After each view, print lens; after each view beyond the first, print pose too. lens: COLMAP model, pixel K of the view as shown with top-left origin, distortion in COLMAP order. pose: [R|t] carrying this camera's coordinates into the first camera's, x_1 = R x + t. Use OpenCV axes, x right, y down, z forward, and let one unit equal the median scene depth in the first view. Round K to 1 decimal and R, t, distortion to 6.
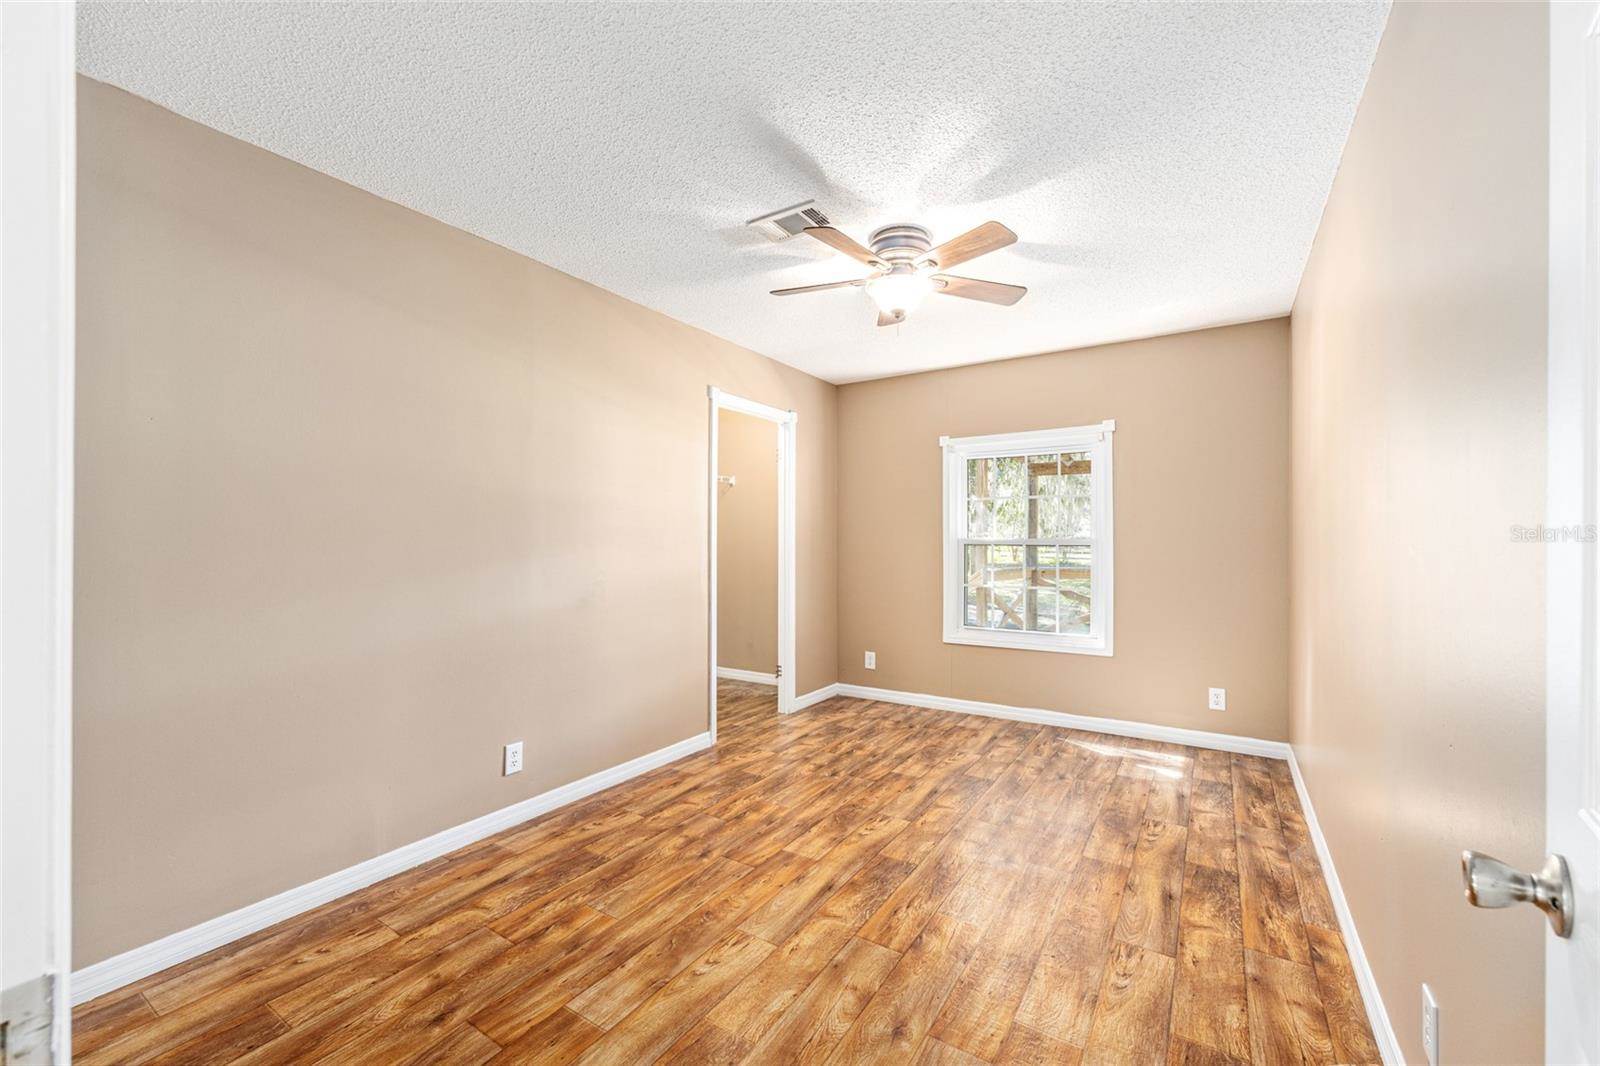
lens RADIAL K [[641.2, 0, 799.9], [0, 641.2, 537.9], [0, 0, 1]] dist [0.001612, 0.000443]
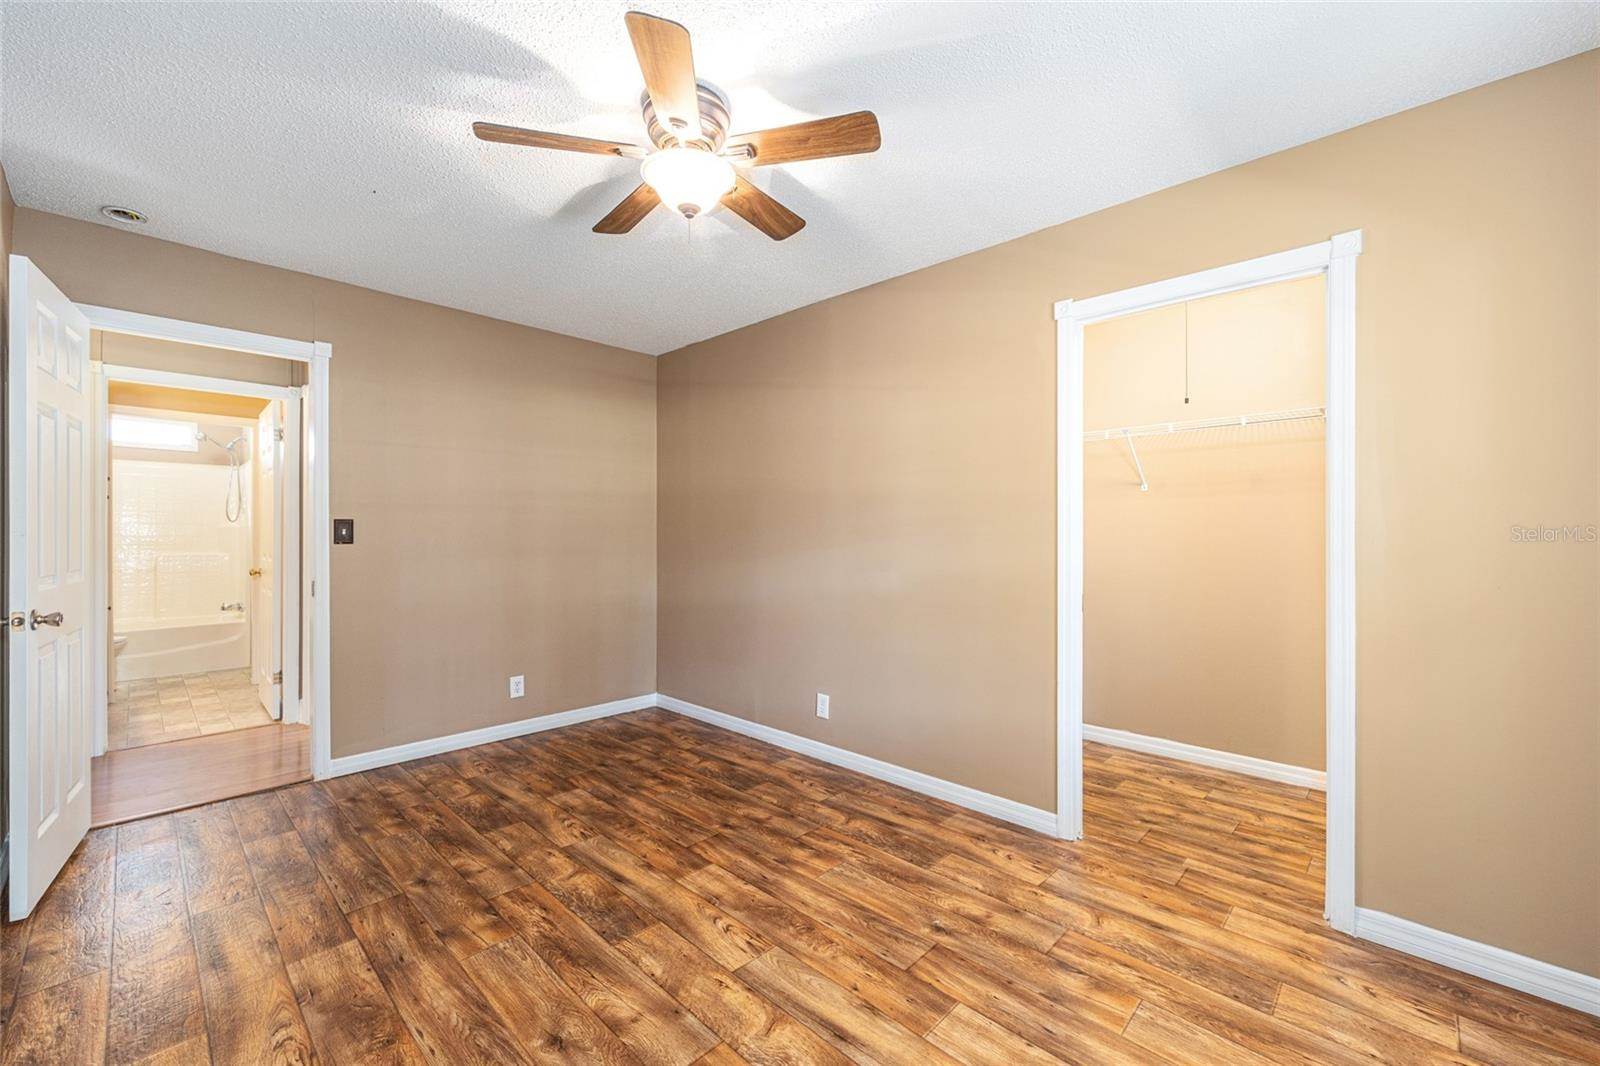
lens RADIAL K [[617.4, 0, 801.3], [0, 617.4, 564.2], [0, 0, 1]] dist [-0.002001, 0.004801]
pose [[-0.166343, 0.046507, -0.984971, 0.663173], [-0.000745, 0.998881, 0.047290, 0.002229], [0.986068, 0.008600, -0.166122, 1.024874]]
